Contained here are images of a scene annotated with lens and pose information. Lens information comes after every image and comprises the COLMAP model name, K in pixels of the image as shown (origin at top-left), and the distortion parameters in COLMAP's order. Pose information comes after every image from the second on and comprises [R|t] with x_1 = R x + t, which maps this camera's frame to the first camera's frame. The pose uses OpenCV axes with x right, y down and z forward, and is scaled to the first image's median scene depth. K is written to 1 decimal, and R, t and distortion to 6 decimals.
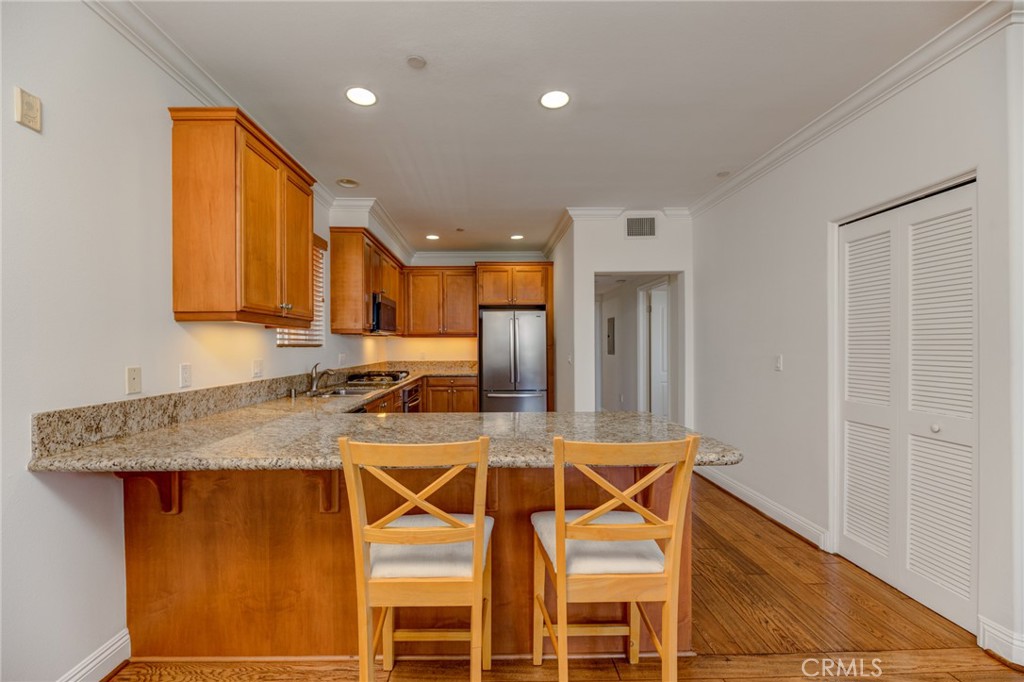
lens RADIAL K [[413.4, 0, 497.1], [0, 413.4, 352.2], [0, 0, 1]] dist [-0.002969, -0.001029]
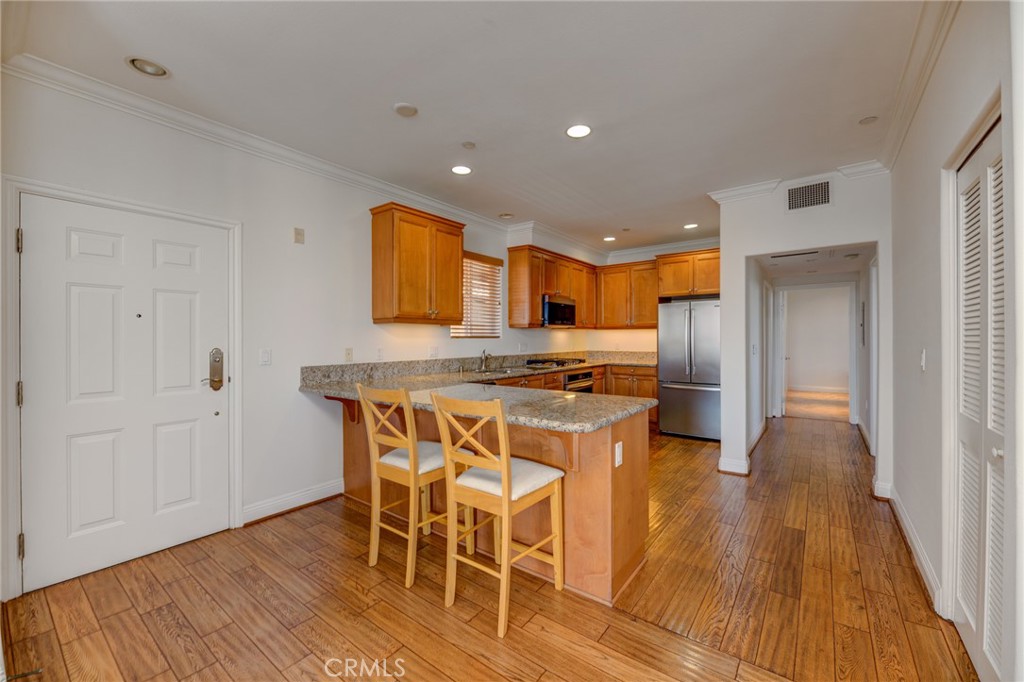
lens RADIAL K [[413.4, 0, 517.7], [0, 413.4, 338.1], [0, 0, 1]] dist [-0.002969, -0.001029]
pose [[0.786716, 0.001039, -0.617314, 0.455051], [-0.009718, 0.999896, -0.010702, 0.001388], [0.617239, 0.014418, 0.786644, -0.025387]]
